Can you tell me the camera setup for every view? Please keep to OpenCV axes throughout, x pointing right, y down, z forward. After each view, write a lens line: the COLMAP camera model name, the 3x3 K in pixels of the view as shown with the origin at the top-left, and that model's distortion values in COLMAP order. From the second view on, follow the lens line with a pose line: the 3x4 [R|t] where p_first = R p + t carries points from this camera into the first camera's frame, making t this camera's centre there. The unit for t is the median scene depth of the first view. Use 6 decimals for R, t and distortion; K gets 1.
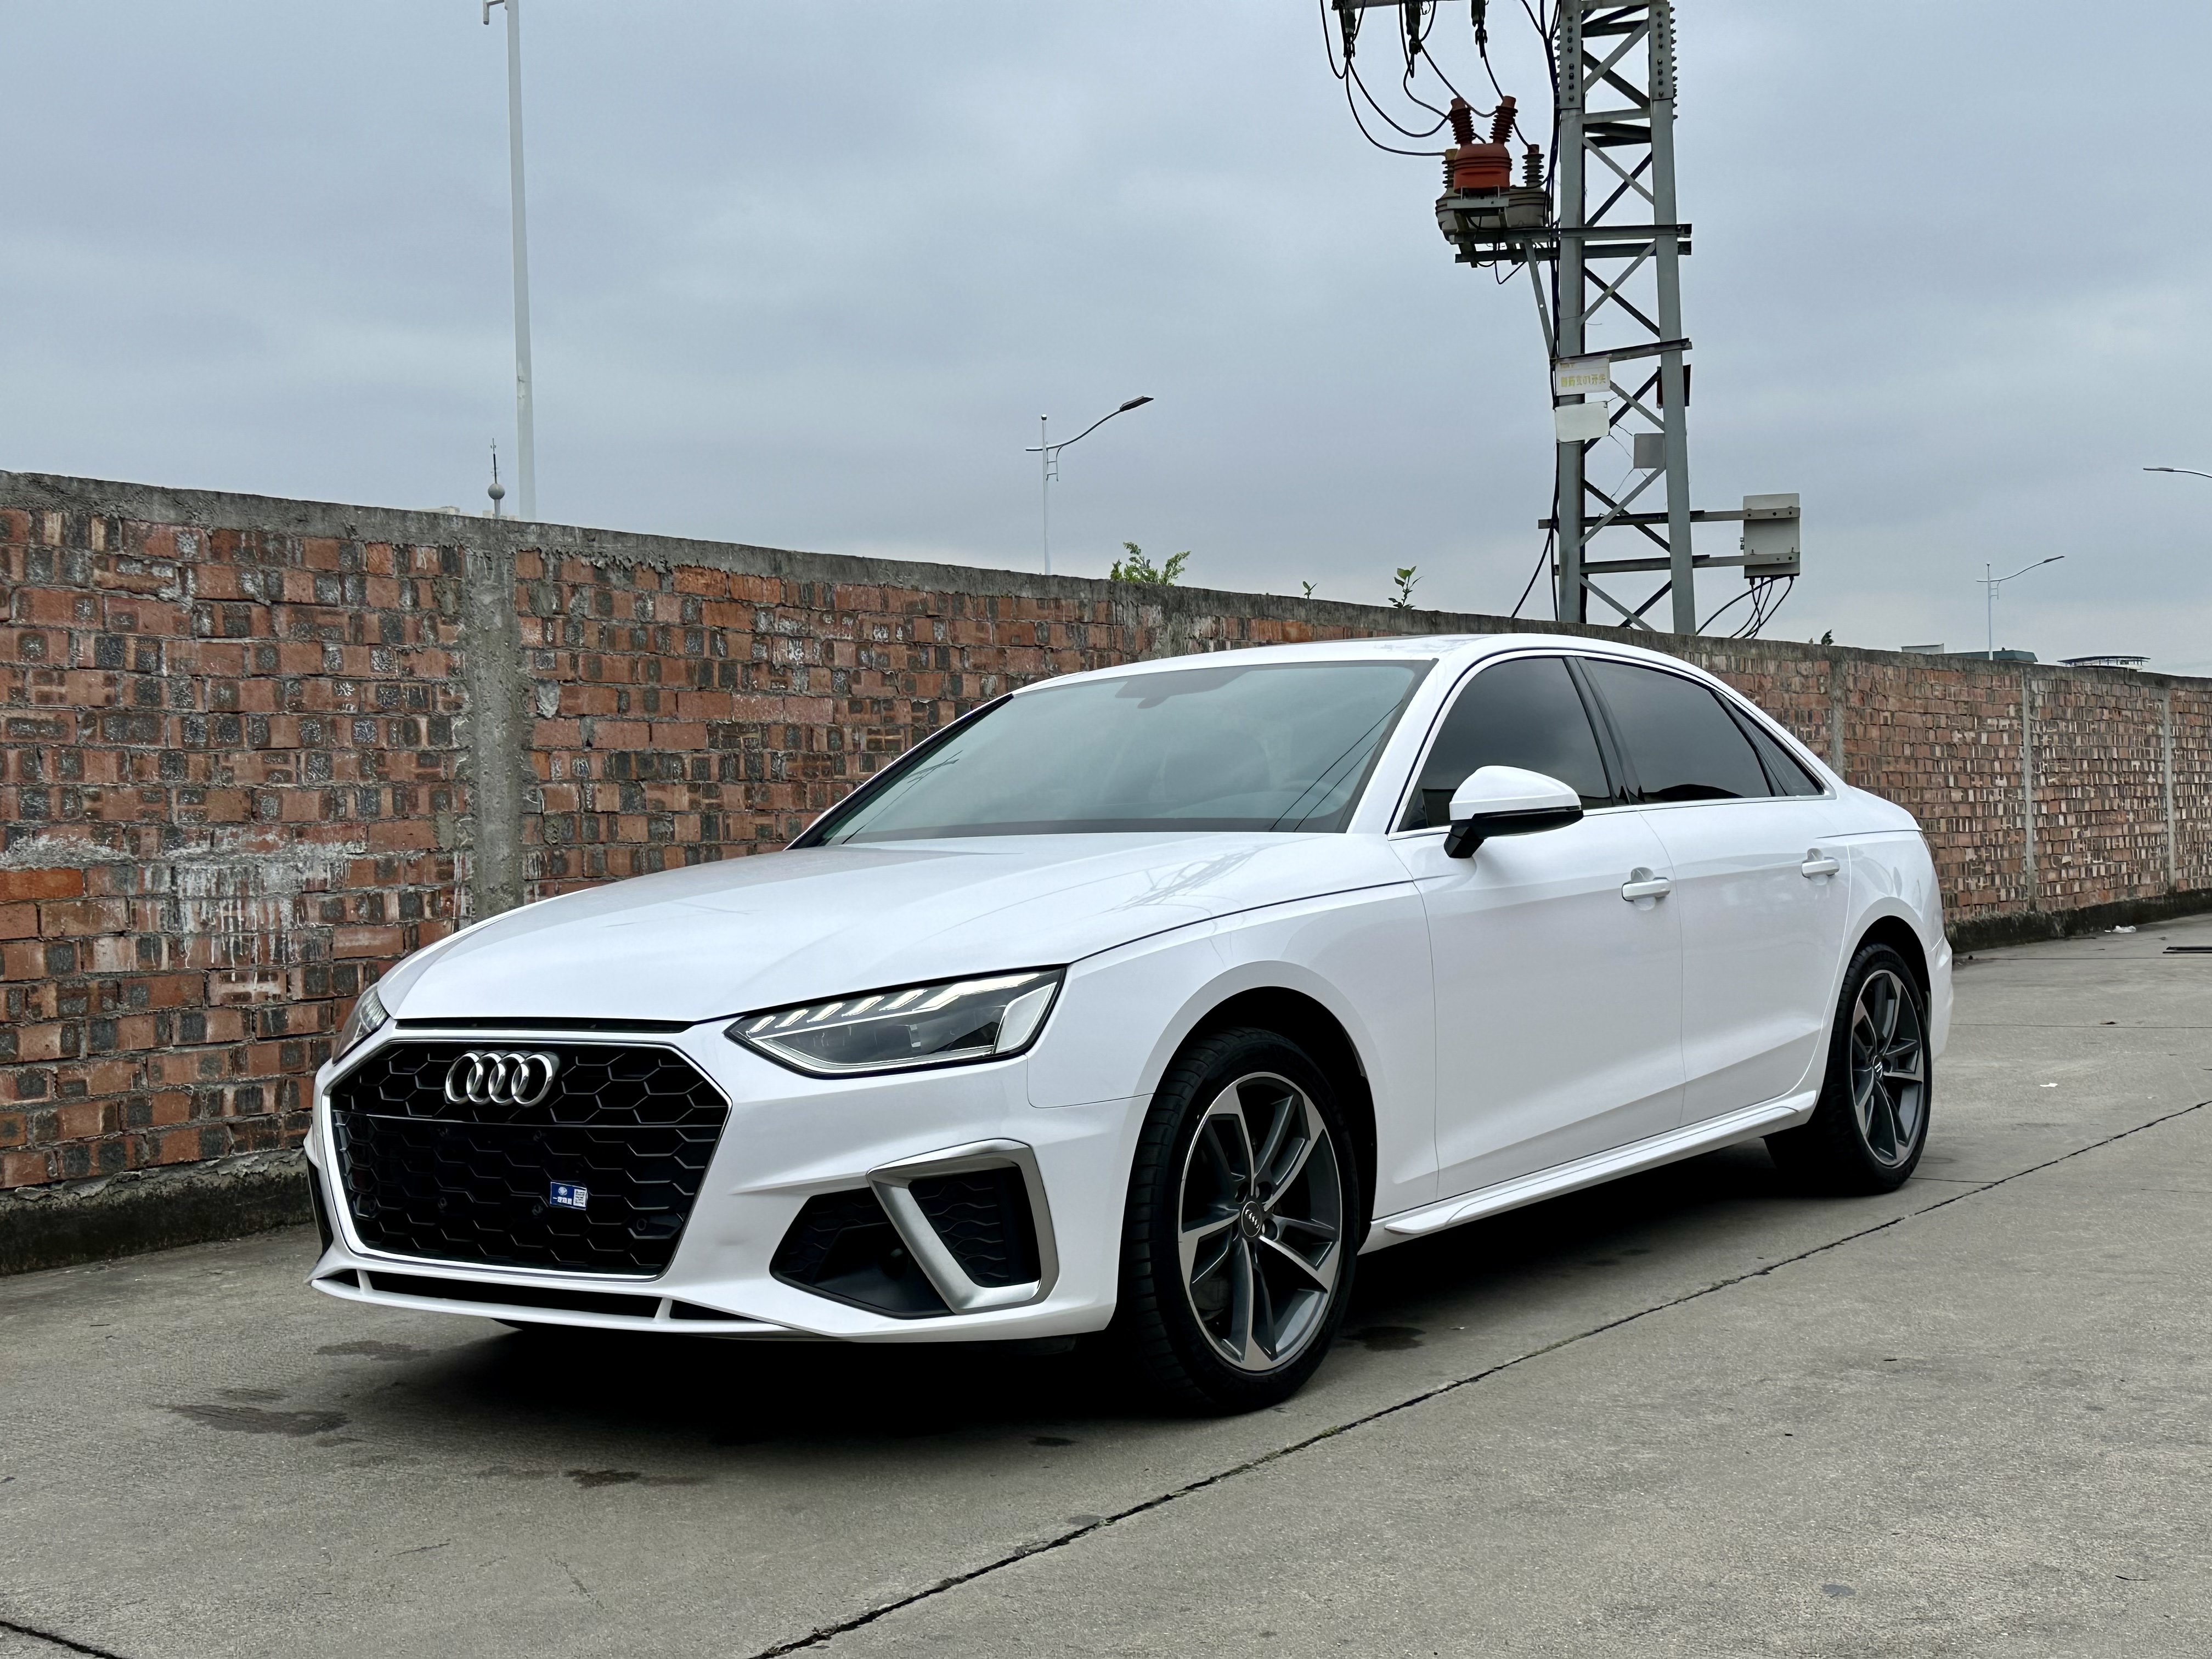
lens RADIAL K [[2595.9, 0, 1113.5], [0, 2595.9, 830.4], [0, 0, 1]] dist [0.181852, -0.406105]
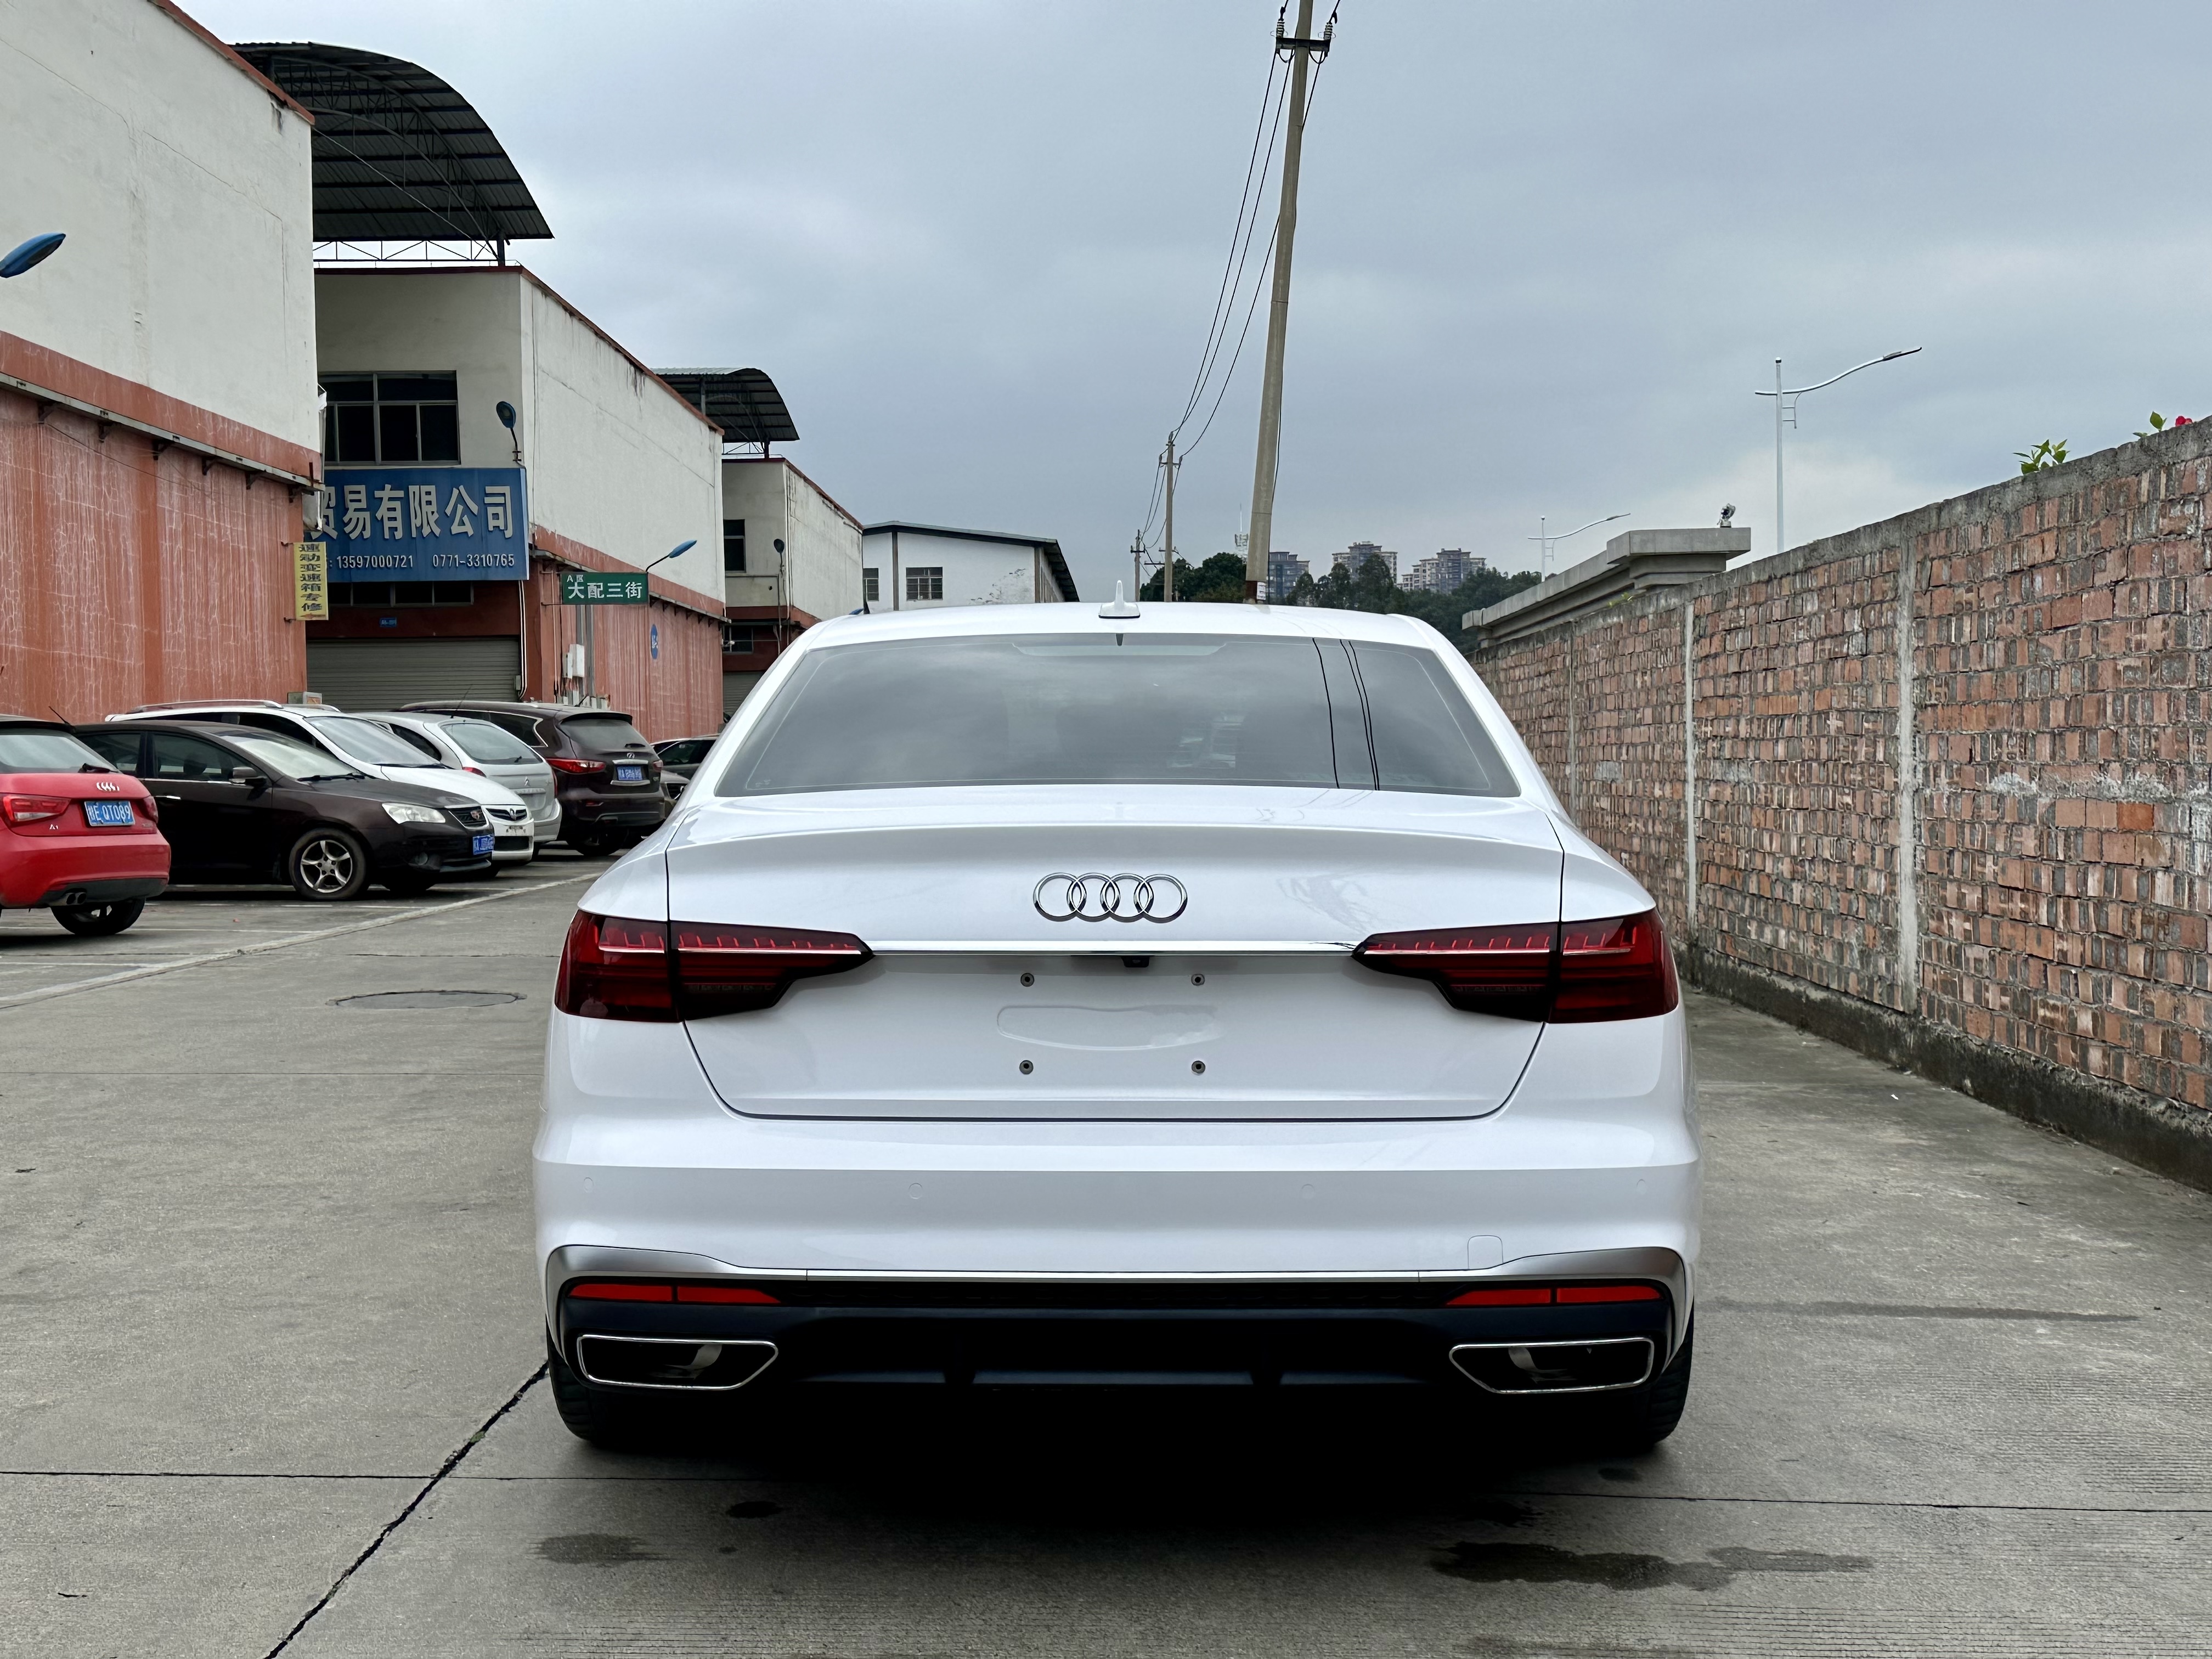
lens RADIAL K [[2570.0, 0, 1099.9], [0, 2570.0, 827.8], [0, 0, 1]] dist [0.073956, -0.021773]
pose [[-0.814536, 0.053541, -0.577636, 0.480444], [0.034670, 0.998445, 0.043657, -0.031296], [0.579076, 0.015534, -0.815126, 1.381048]]
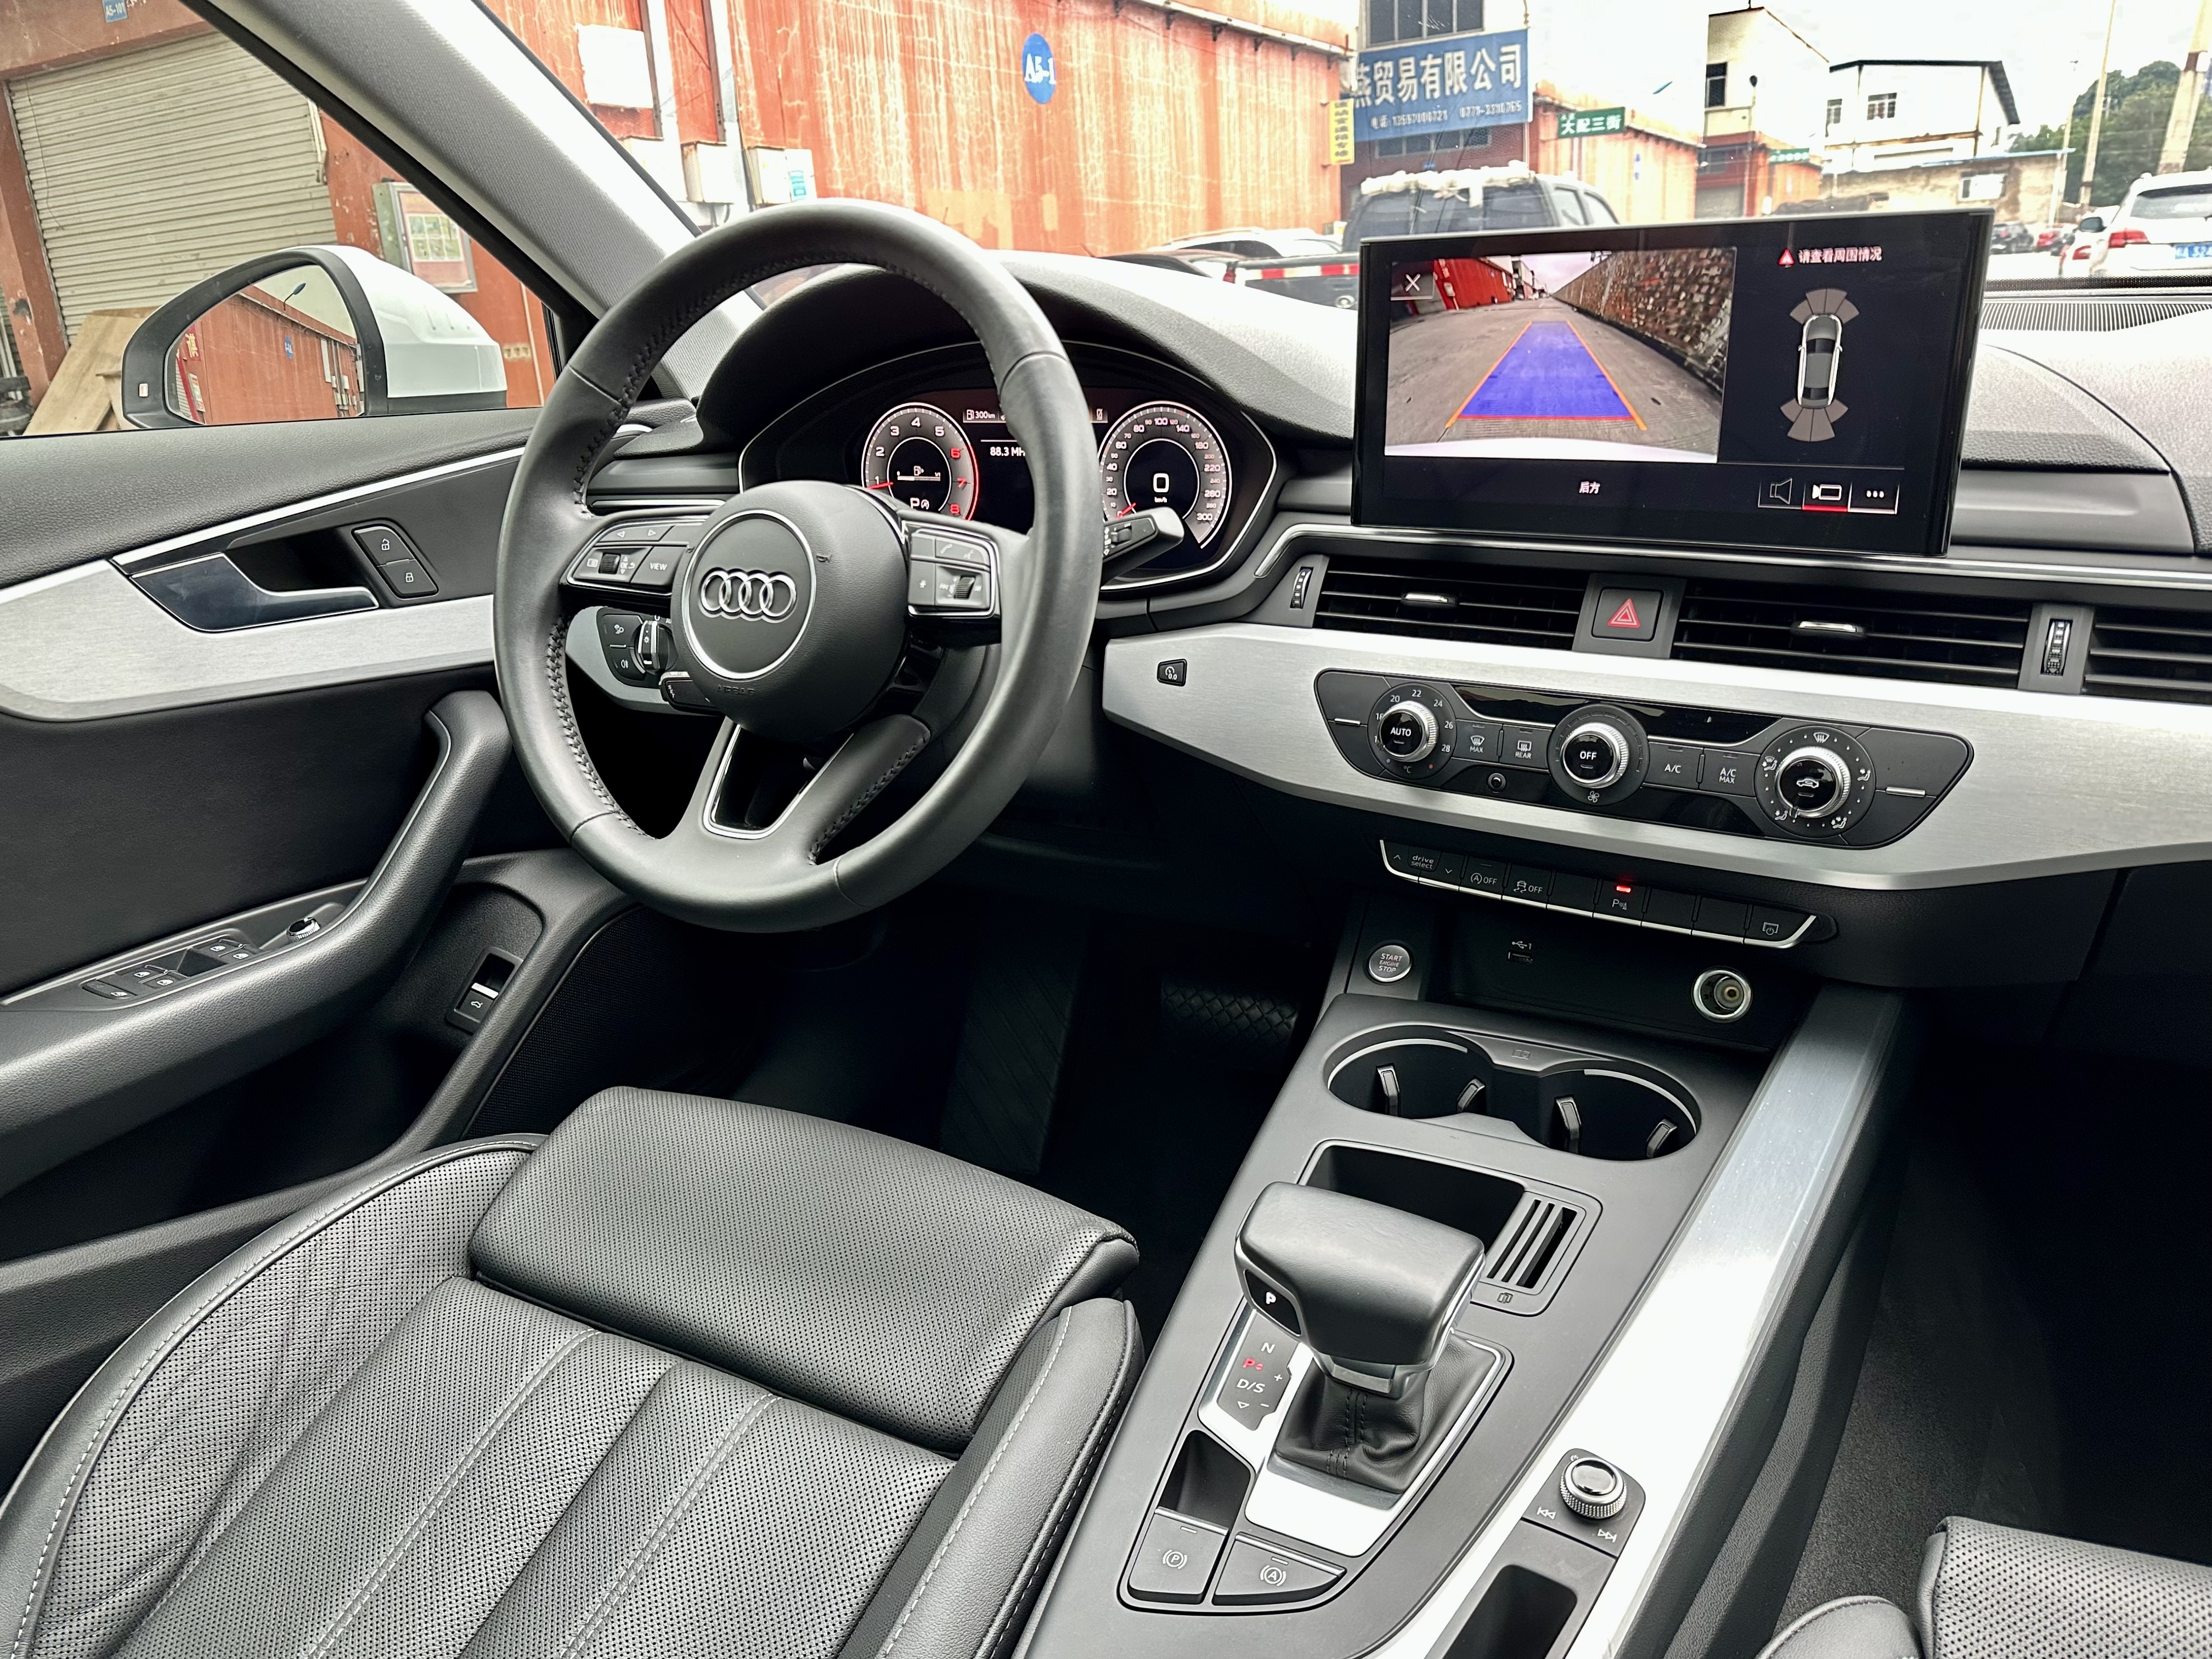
lens RADIAL K [[1601.7, 0, 1091.7], [0, 1601.7, 816.4], [0, 0, 1]] dist [0.009422, -0.024710]
pose [[-0.989788, 0.116098, -0.082713, 0.049985], [0.085333, 0.947358, 0.308595, -0.010932], [0.114186, 0.298385, -0.947590, 0.814626]]
